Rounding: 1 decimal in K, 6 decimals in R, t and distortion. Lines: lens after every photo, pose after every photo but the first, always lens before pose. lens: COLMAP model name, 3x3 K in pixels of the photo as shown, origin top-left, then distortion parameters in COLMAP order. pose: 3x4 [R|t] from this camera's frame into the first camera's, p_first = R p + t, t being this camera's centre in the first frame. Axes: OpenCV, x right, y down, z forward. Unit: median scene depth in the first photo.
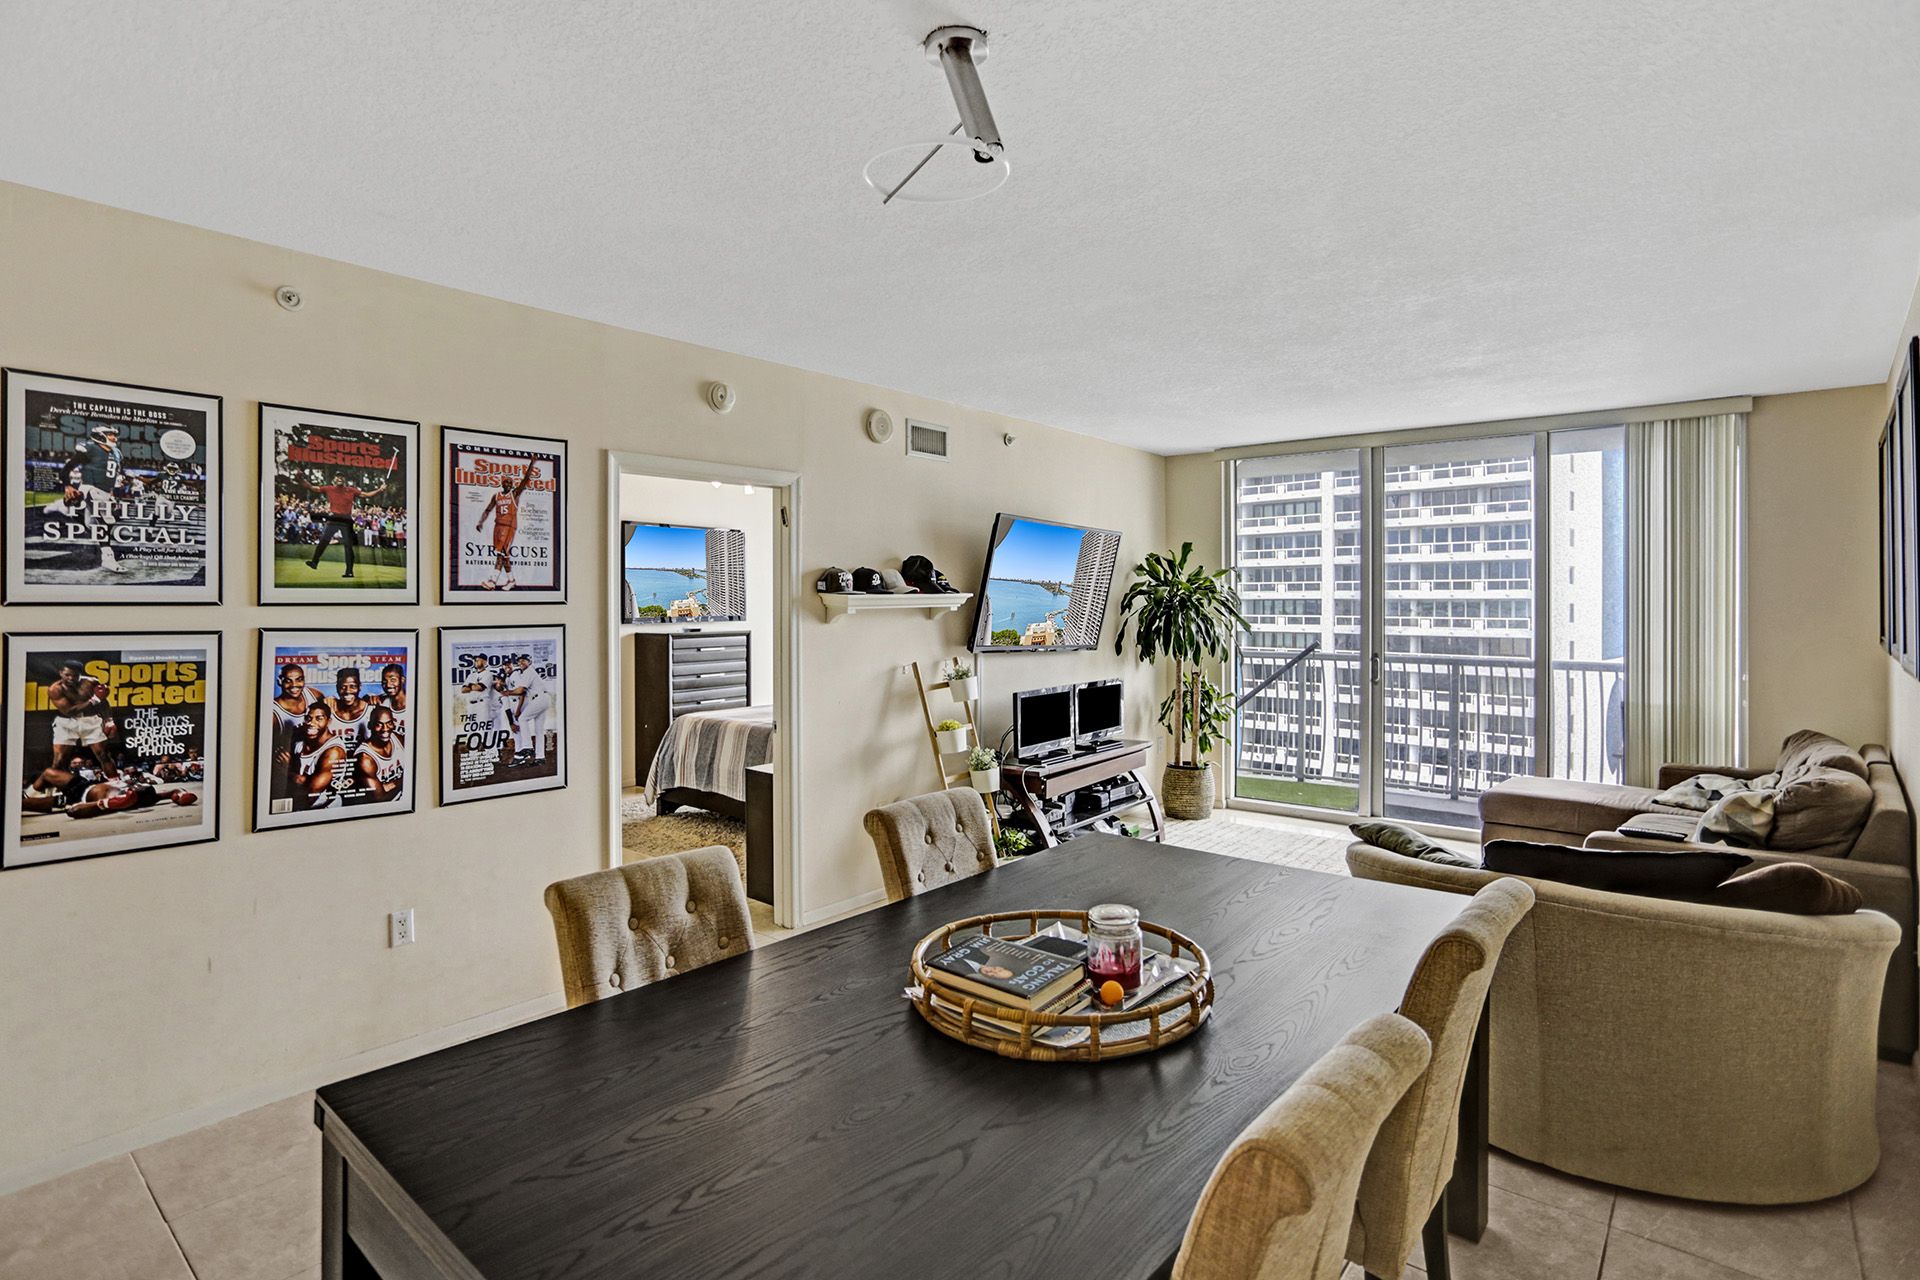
lens RADIAL K [[945.8, 0, 961.6], [0, 945.8, 604.3], [0, 0, 1]] dist [-0.043111, 0.027736]
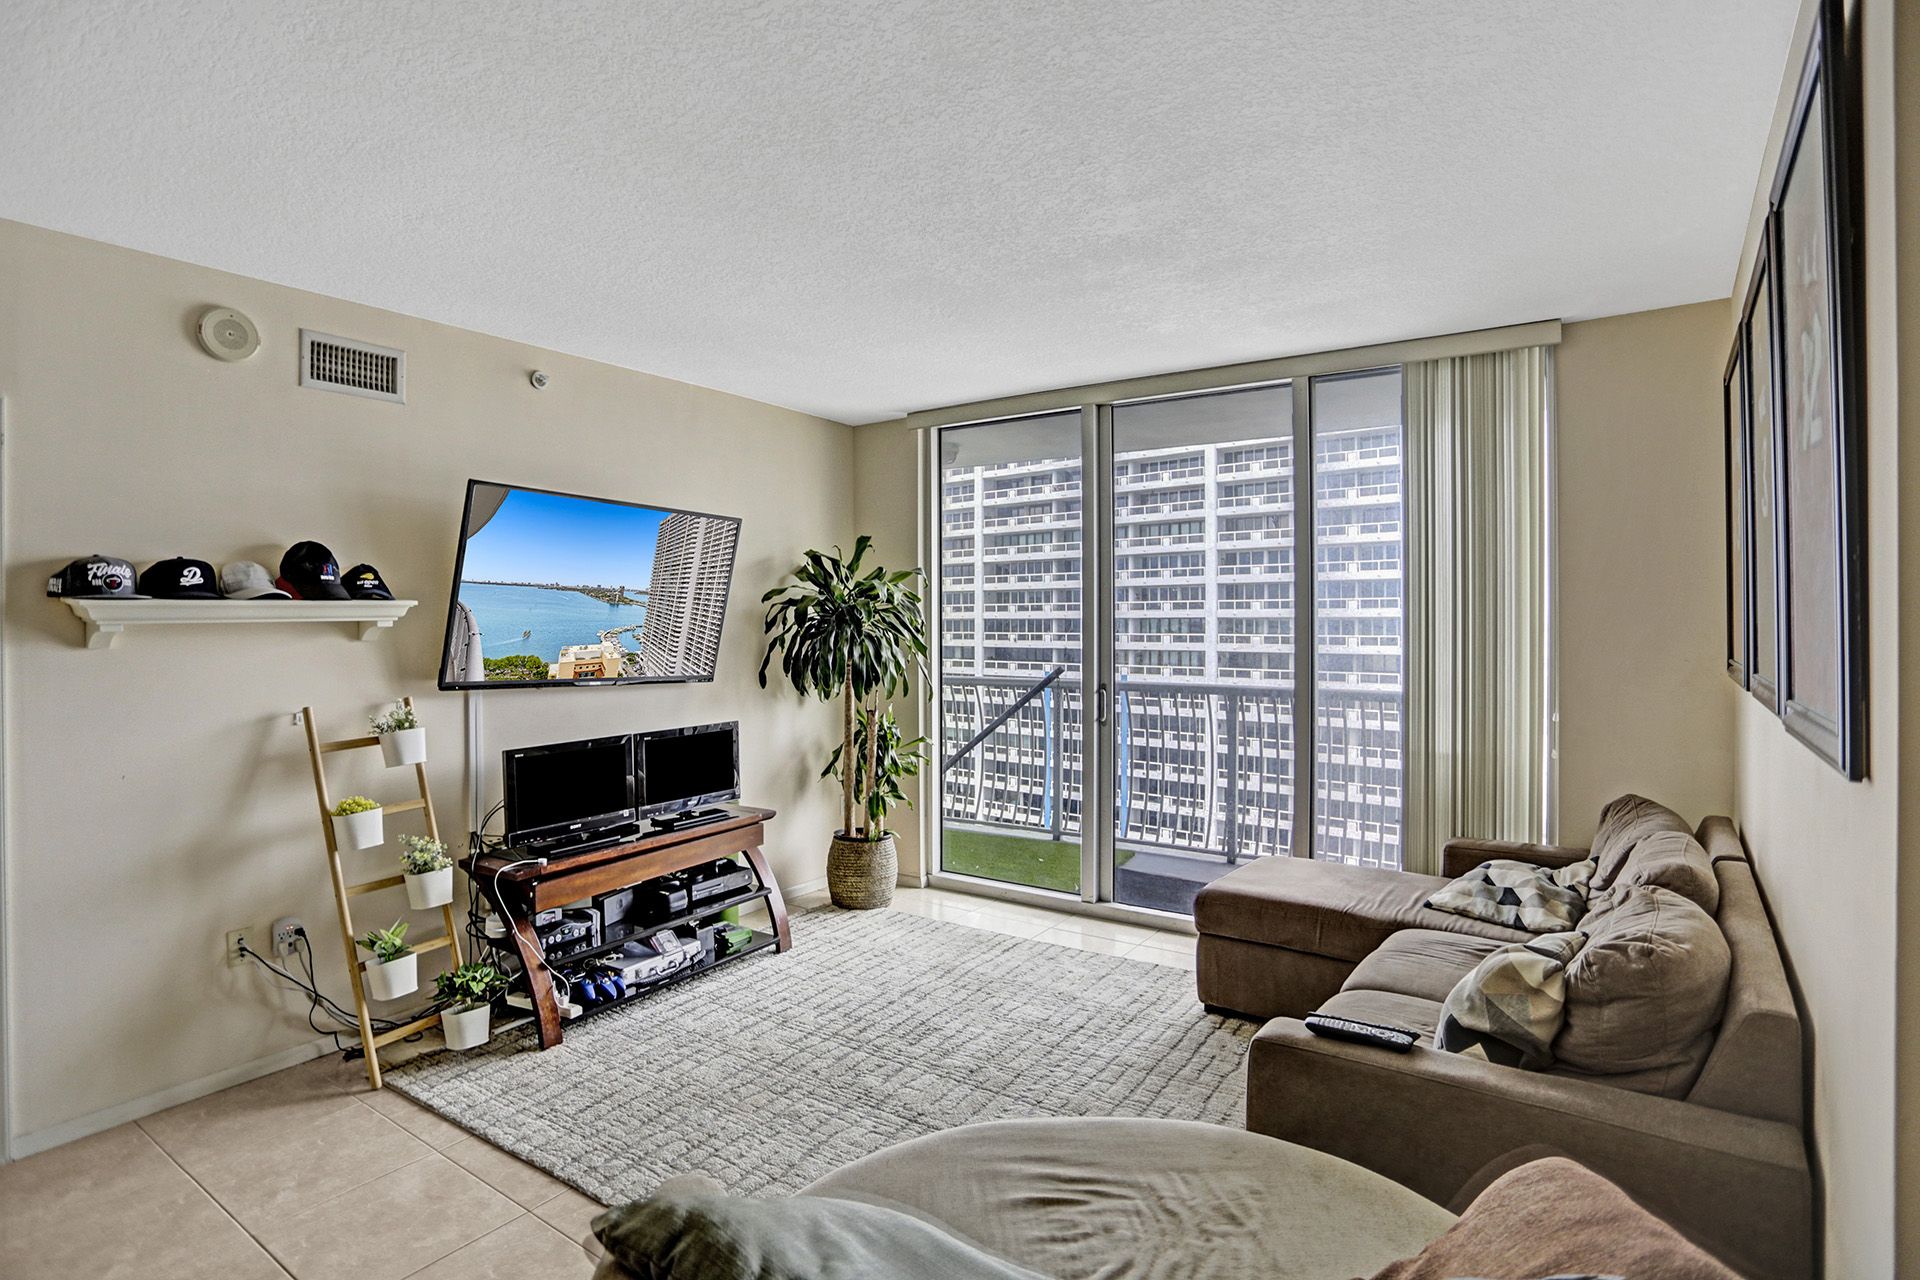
lens RADIAL K [[922.1, 0, 945.9], [0, 922.1, 626.1], [0, 0, 1]] dist [-0.082824, 0.038894]
pose [[0.997307, -0.002783, 0.073292, 0.486707], [0.002617, 0.999994, 0.002369, 0.008344], [-0.073299, -0.002171, 0.997308, 0.523213]]
